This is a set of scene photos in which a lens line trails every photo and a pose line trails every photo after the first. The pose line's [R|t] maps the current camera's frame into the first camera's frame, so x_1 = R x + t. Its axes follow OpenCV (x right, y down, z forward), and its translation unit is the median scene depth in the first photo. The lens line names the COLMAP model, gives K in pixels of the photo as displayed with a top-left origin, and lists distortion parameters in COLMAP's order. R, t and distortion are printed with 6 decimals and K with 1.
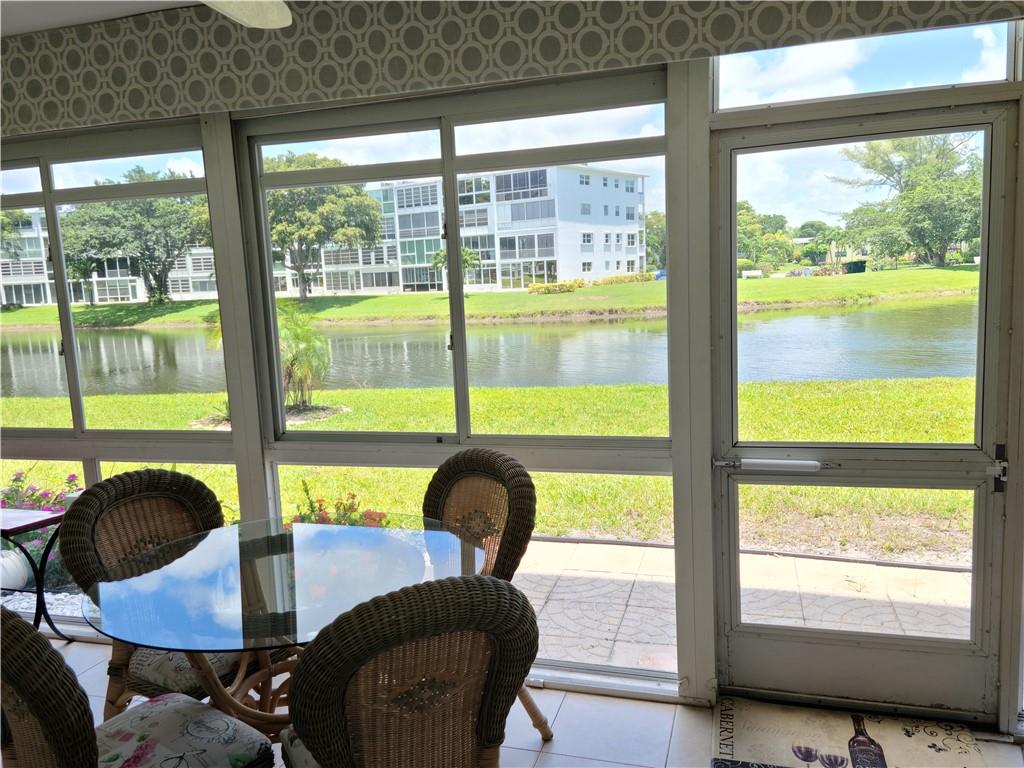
lens RADIAL K [[731.5, 0, 512.0], [0, 731.5, 384.0], [0, 0, 1]] dist [0.019320, -0.000763]
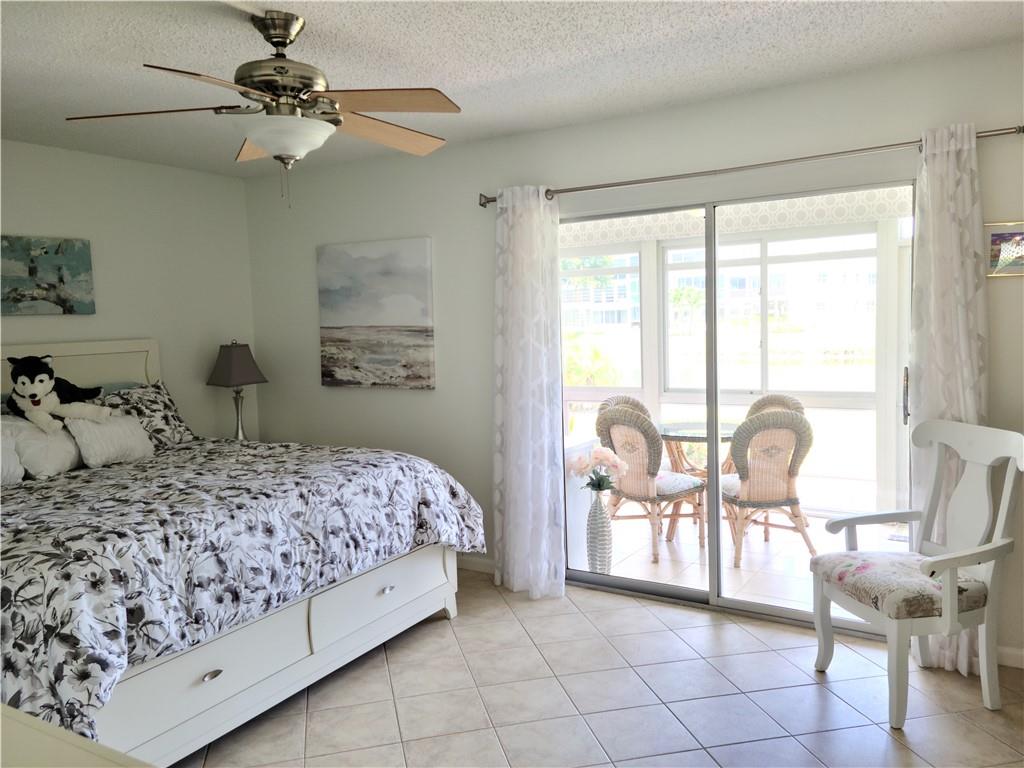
lens RADIAL K [[731.5, 0, 512.0], [0, 731.5, 384.0], [0, 0, 1]] dist [0.019320, -0.000763]
pose [[0.956884, 0.037308, -0.288063, -0.151281], [-0.052006, 0.997697, -0.043535, 0.177391], [0.285776, 0.056639, 0.956621, -1.152013]]
